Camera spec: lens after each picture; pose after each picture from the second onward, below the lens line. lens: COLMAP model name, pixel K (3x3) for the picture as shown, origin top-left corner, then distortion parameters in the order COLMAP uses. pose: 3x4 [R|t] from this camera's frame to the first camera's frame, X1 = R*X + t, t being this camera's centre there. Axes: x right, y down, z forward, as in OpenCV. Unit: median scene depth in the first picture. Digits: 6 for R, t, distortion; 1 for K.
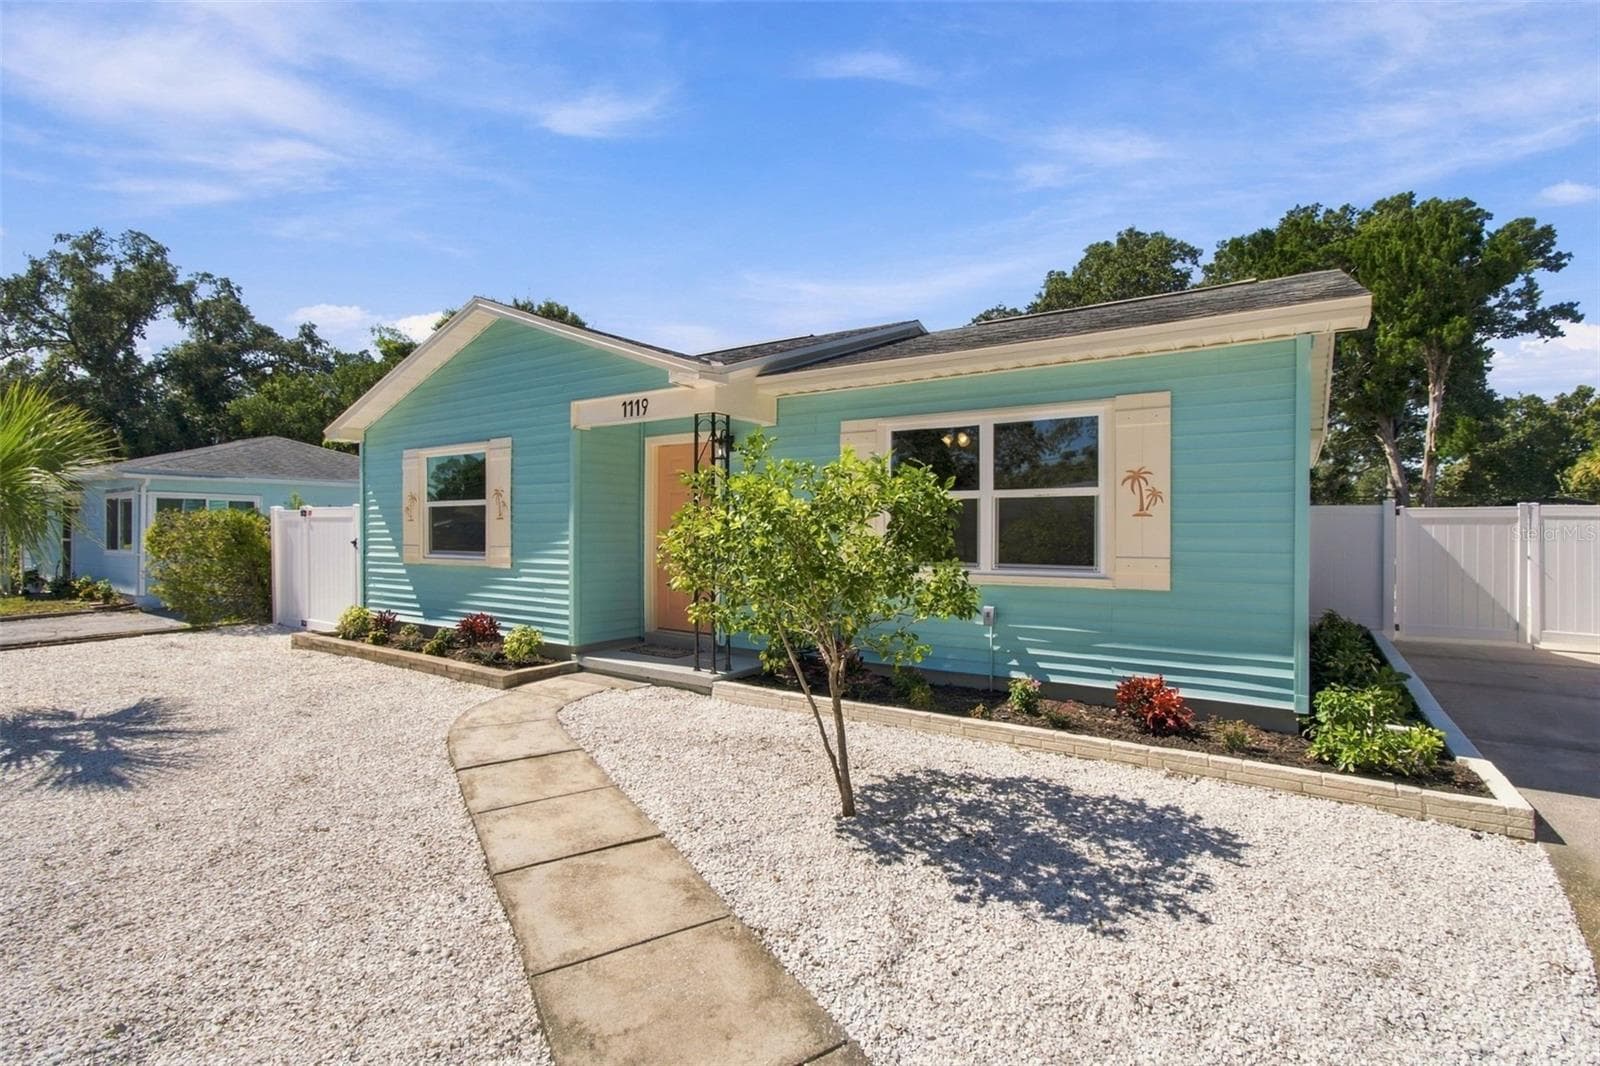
lens RADIAL K [[732.9, 0, 818.4], [0, 732.9, 523.2], [0, 0, 1]] dist [0.008761, -0.000214]
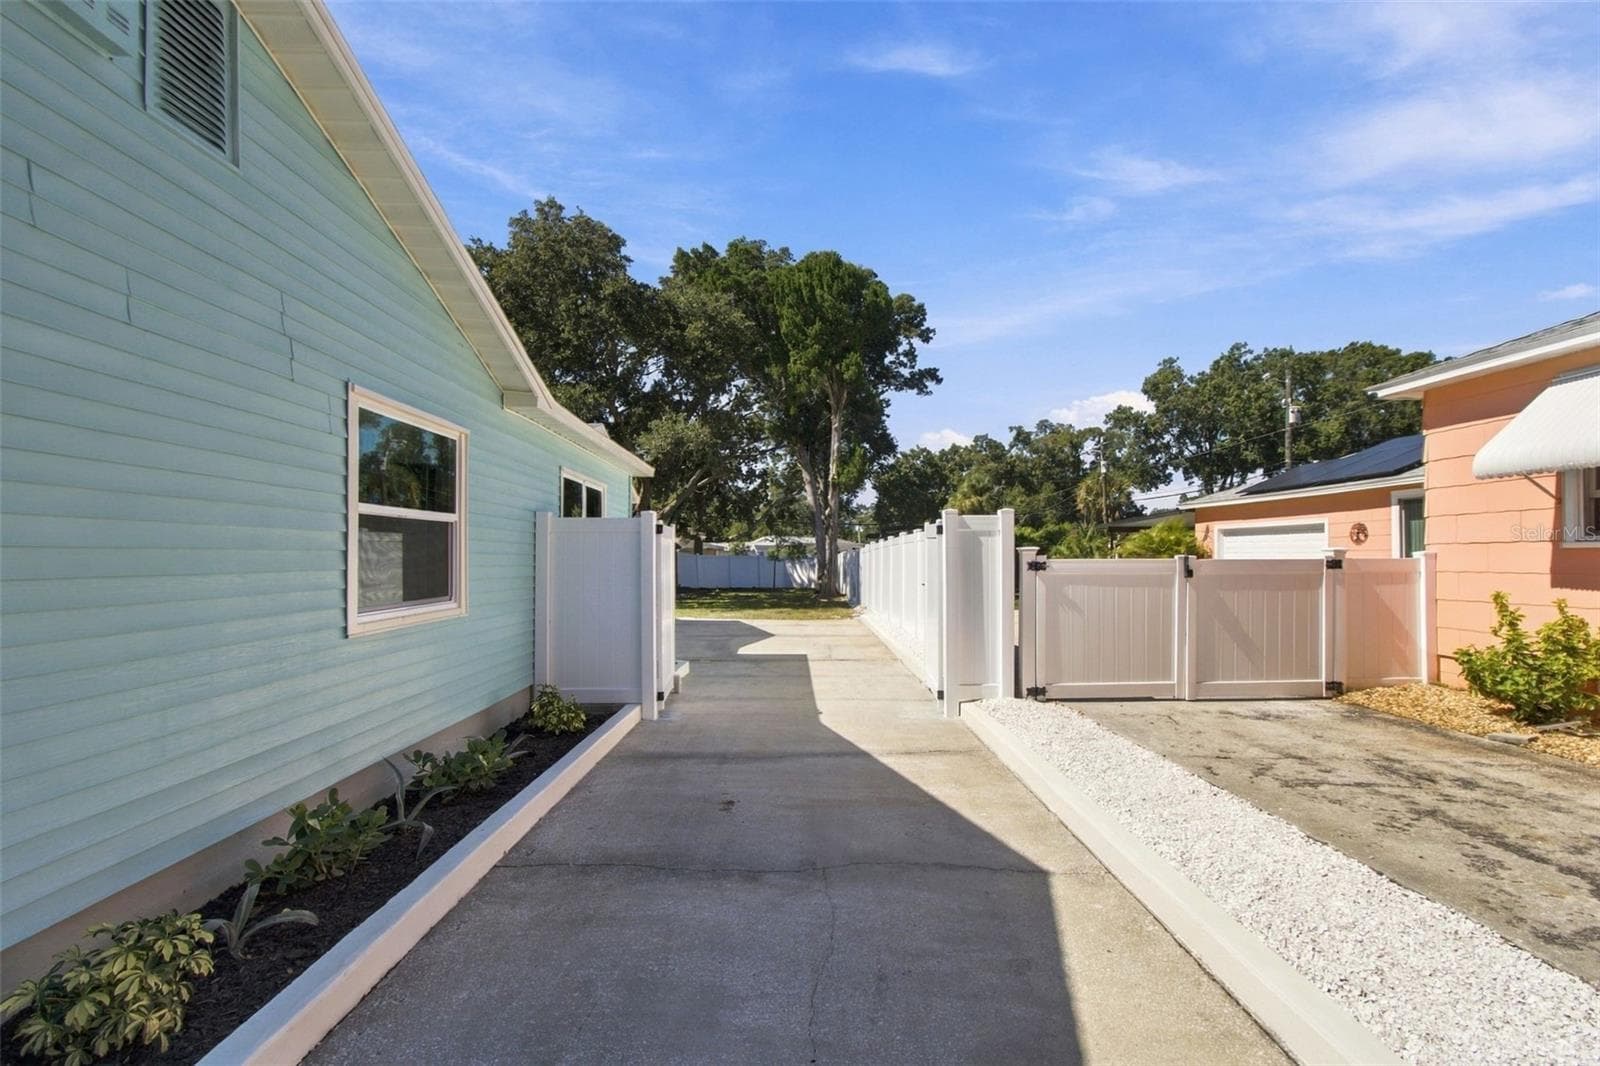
lens RADIAL K [[736.7, 0, 816.9], [0, 736.7, 553.0], [0, 0, 1]] dist [0.013985, 0.000361]
pose [[0.818635, -0.004654, 0.574295, 0.582145], [0.000578, 0.999973, 0.007279, 0.002614], [-0.574314, -0.005627, 0.818616, 0.410211]]
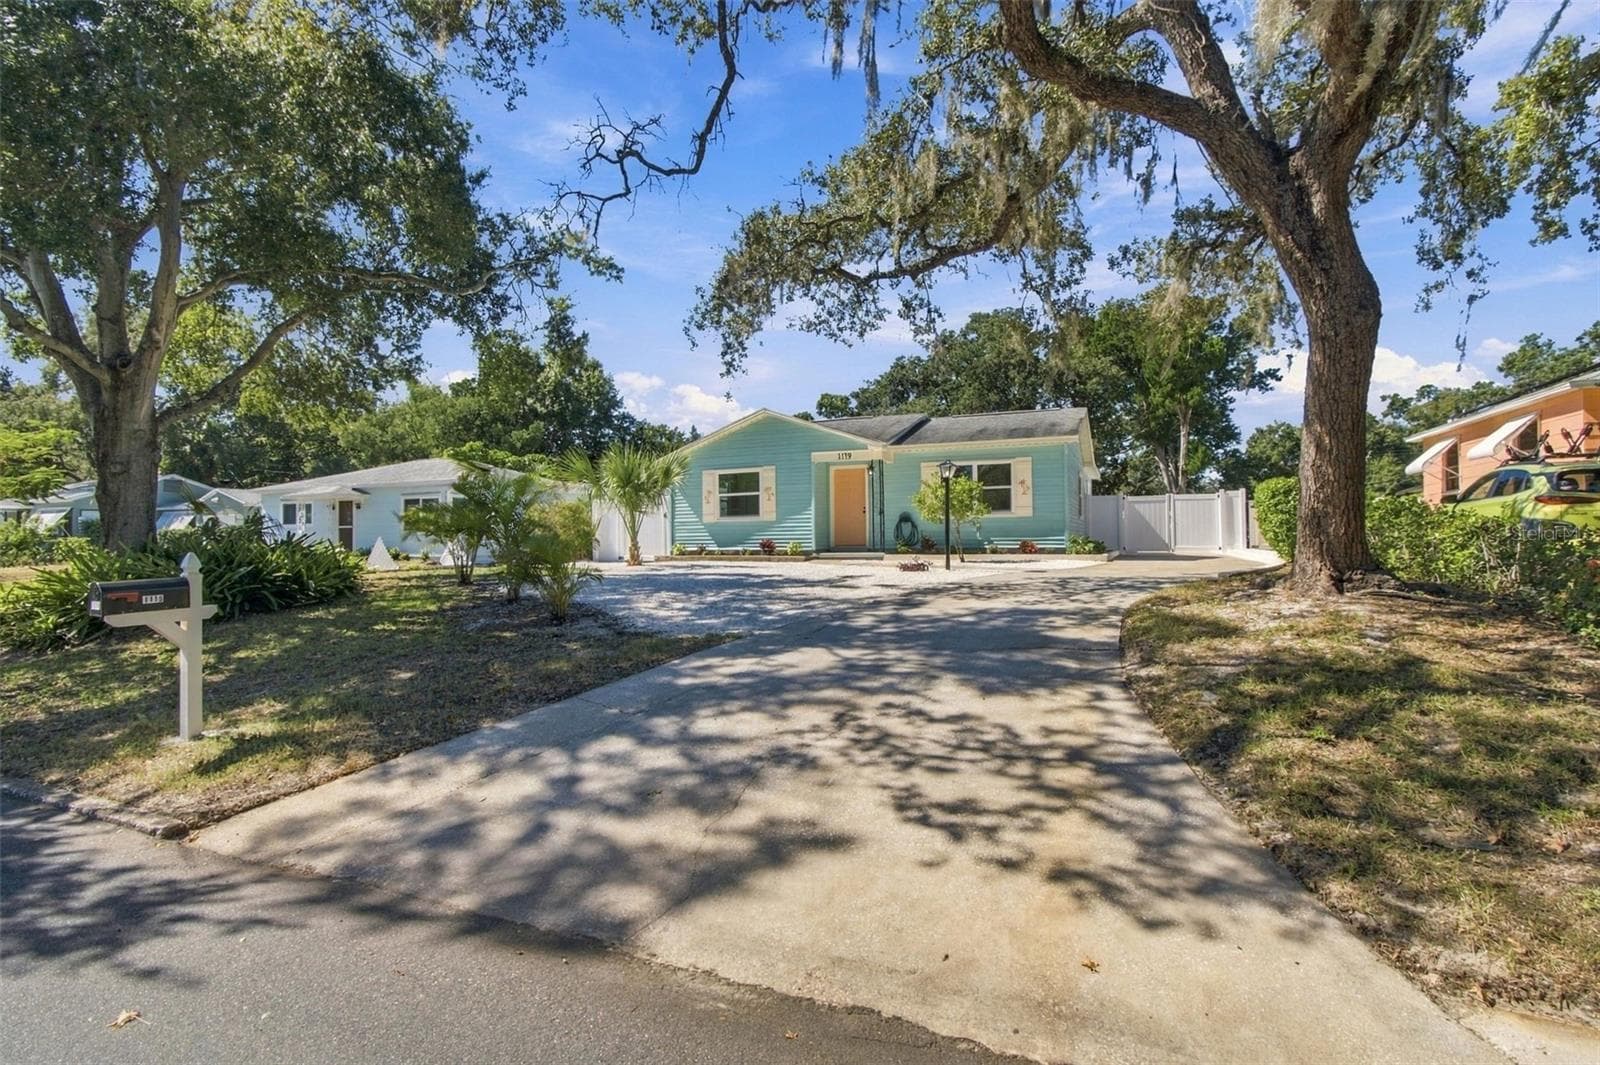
lens RADIAL K [[712.6, 0, 832.8], [0, 712.6, 525.8], [0, 0, 1]] dist [0.015783, -0.000017]
pose [[0.984404, -0.011458, 0.175548, -0.560931], [0.012680, 0.999903, -0.005839, 0.080967], [-0.175464, 0.007974, 0.984454, -1.158714]]
